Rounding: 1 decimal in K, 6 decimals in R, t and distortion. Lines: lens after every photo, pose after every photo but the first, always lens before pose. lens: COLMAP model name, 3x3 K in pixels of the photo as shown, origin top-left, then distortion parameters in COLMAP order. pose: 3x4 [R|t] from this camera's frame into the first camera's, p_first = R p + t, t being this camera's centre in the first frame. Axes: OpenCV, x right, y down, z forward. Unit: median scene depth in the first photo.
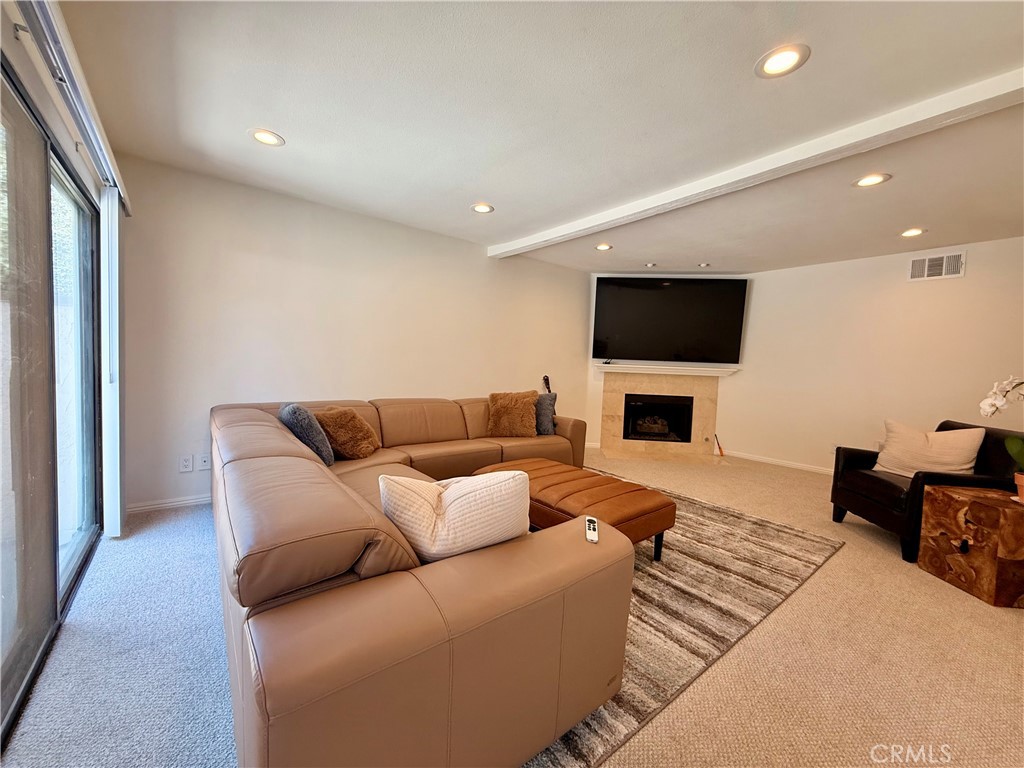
lens RADIAL K [[410.3, 0, 506.7], [0, 410.3, 381.8], [0, 0, 1]] dist [0.000850, -0.000060]
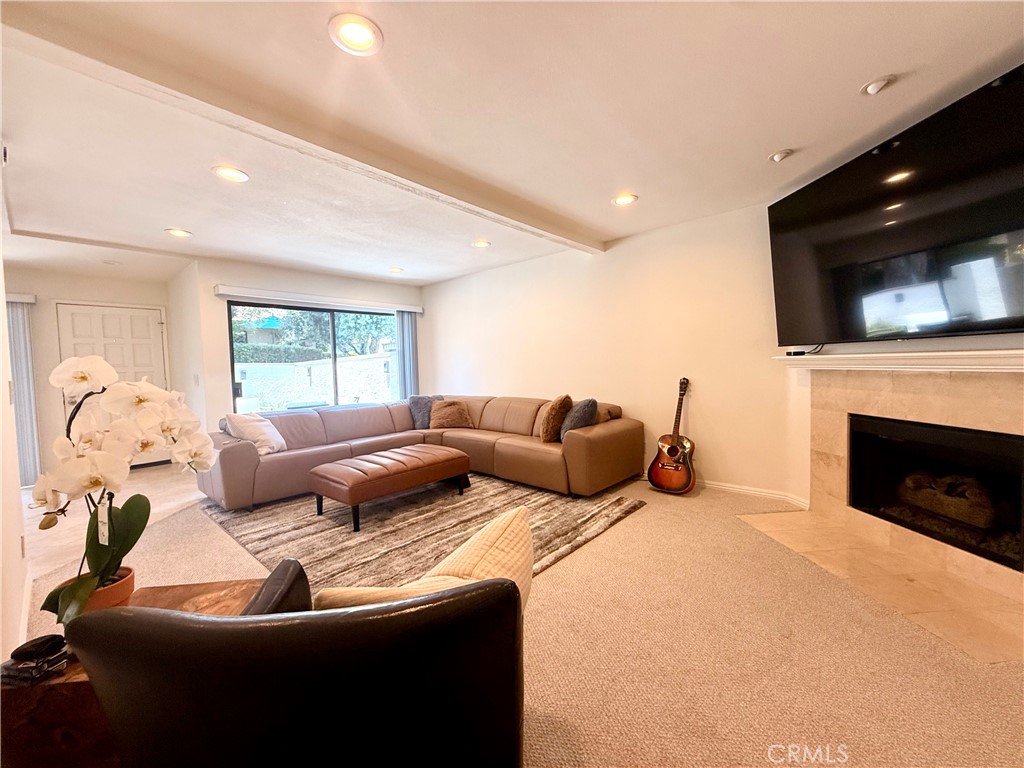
lens RADIAL K [[410.3, 0, 514.7], [0, 410.3, 383.9], [0, 0, 1]] dist [0.000850, -0.000060]
pose [[0.188846, 0.005354, -0.981992, 0.691199], [-0.008581, 0.999956, 0.003802, -0.004329], [0.981969, 0.007708, 0.188884, 0.518294]]
